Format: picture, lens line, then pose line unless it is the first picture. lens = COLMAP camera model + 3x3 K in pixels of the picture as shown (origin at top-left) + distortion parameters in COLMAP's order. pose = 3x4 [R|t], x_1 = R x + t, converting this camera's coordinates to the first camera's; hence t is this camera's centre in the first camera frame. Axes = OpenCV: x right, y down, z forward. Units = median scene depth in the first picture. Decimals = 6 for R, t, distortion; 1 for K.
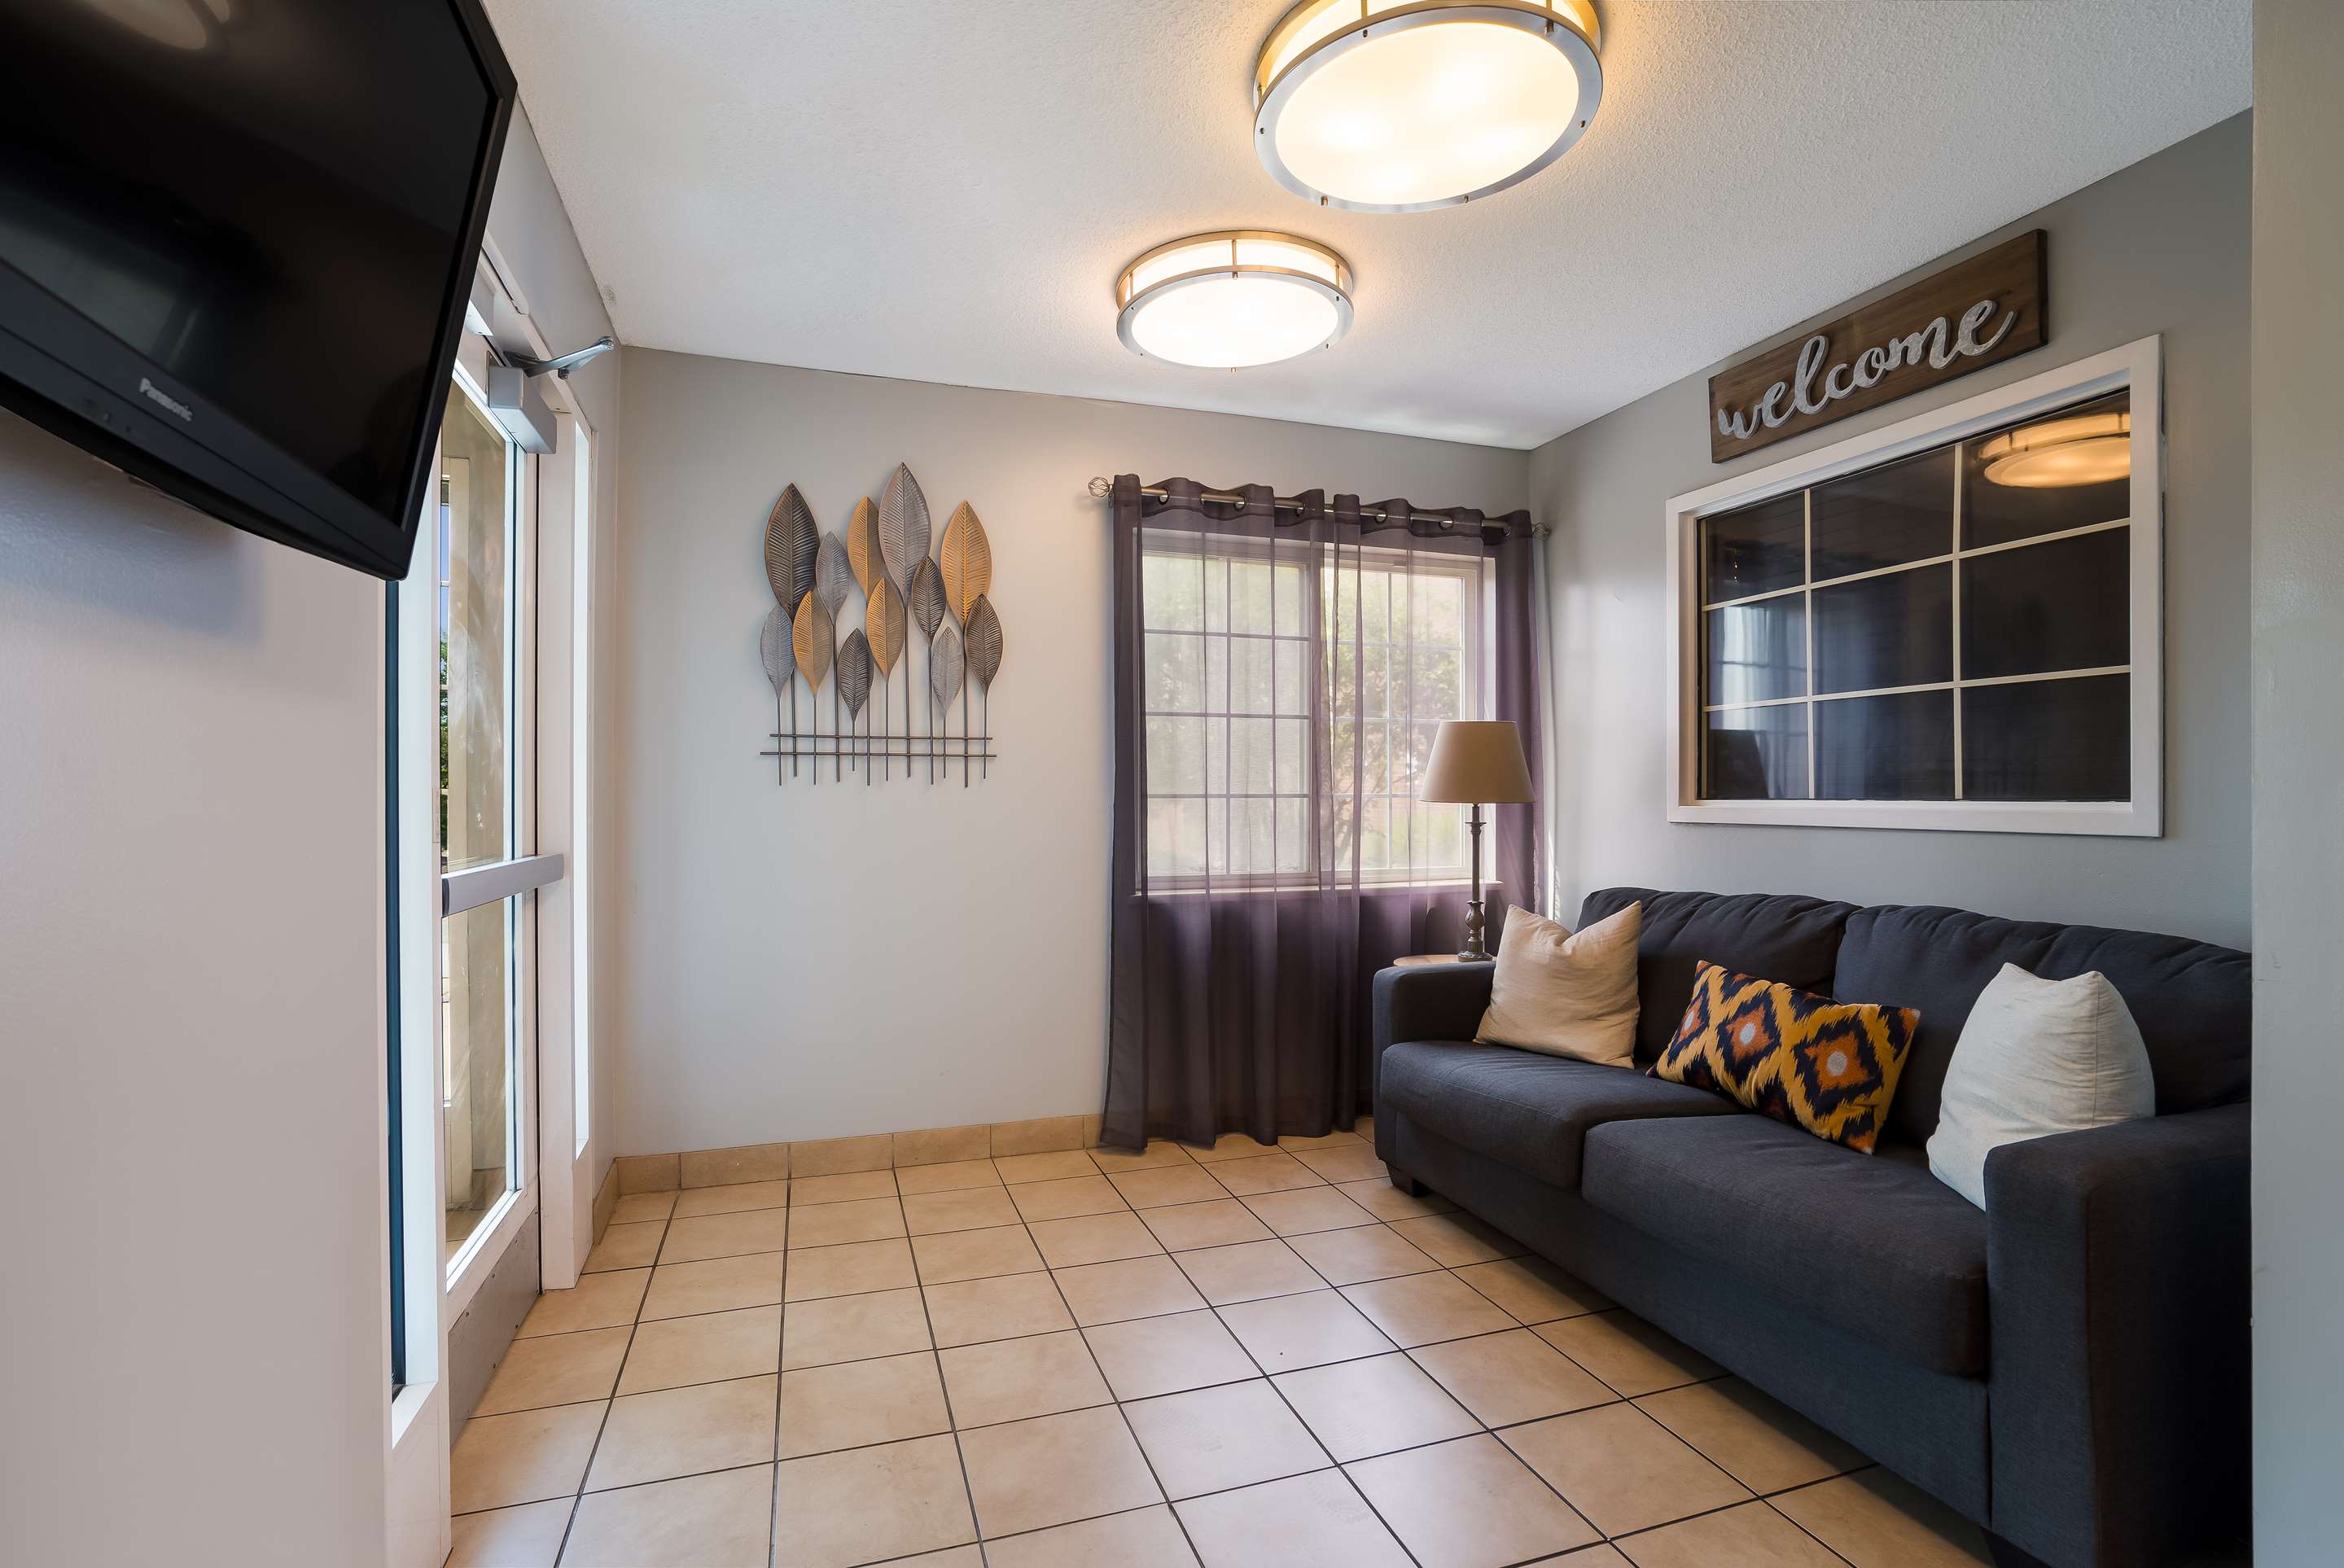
lens RADIAL K [[1101.5, 0, 1172.0], [0, 1101.5, 784.0], [0, 0, 1]] dist [-0.000326, -0.000038]
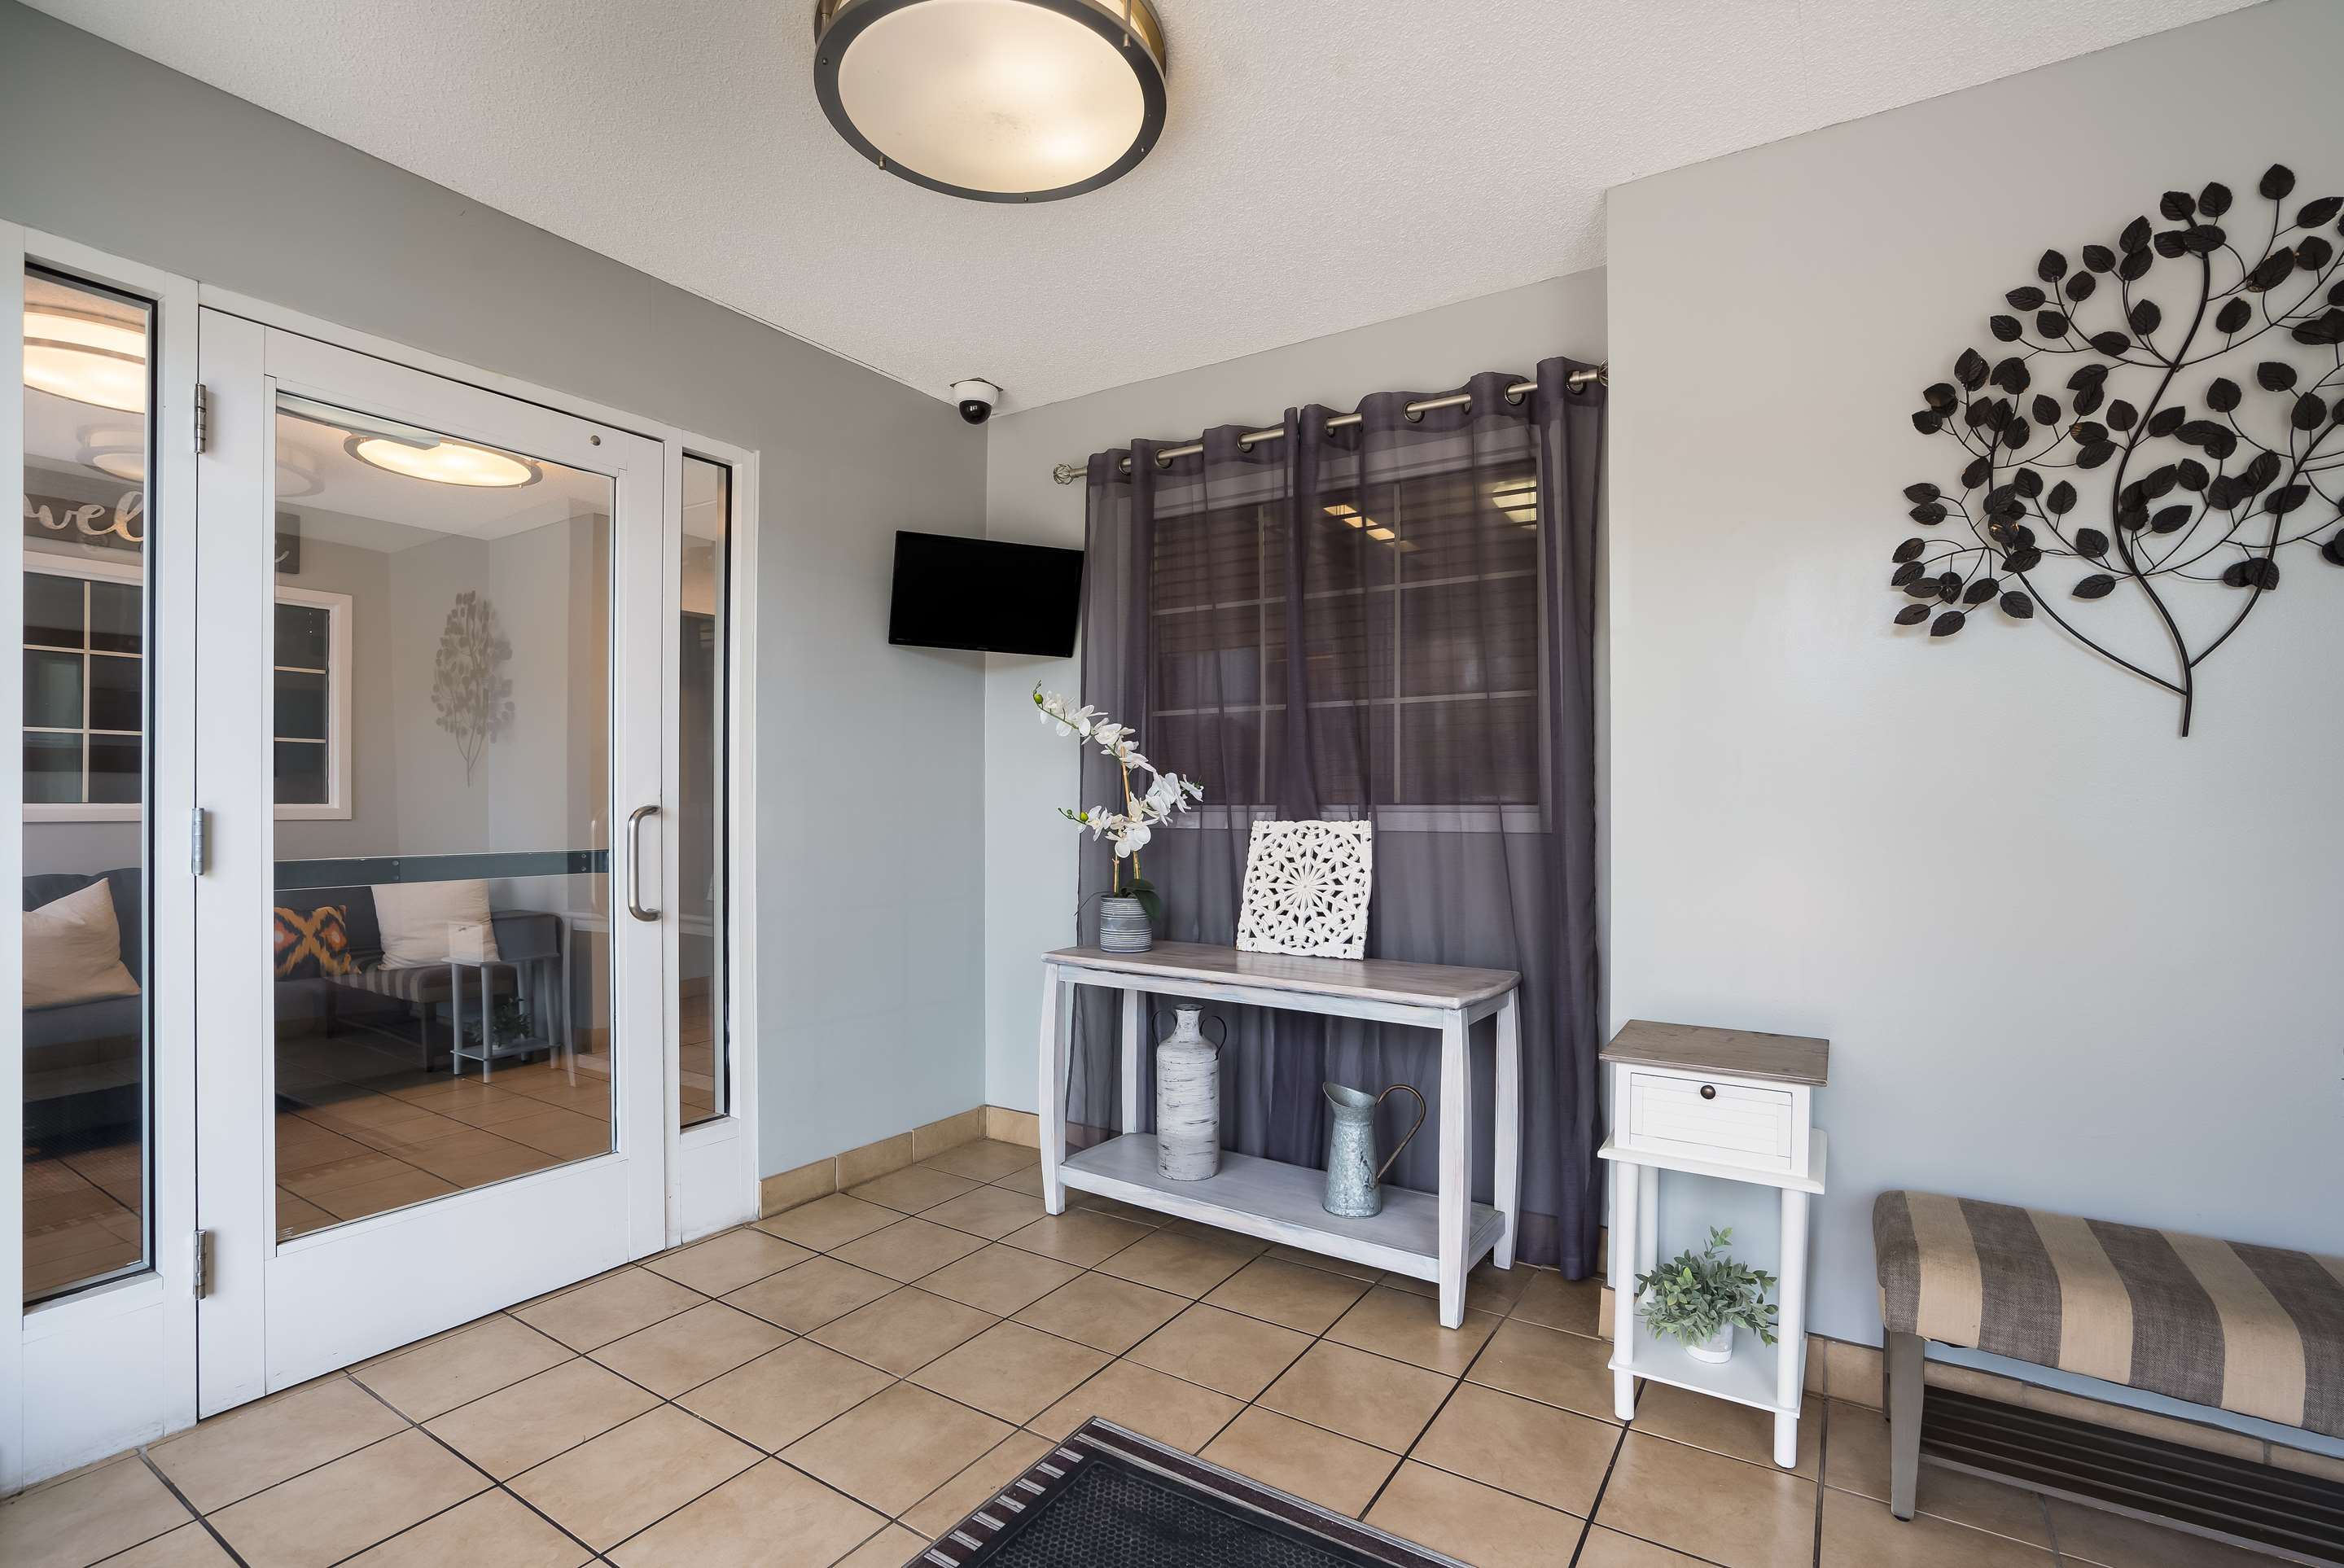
lens RADIAL K [[1072.4, 0, 1174.2], [0, 1072.4, 812.7], [0, 0, 1]] dist [0.000166, 0.000037]
pose [[-0.620371, -0.003982, 0.784298, -1.361148], [-0.003725, 0.999991, 0.002131, 0.018368], [-0.784300, -0.001600, -0.620380, 0.764893]]
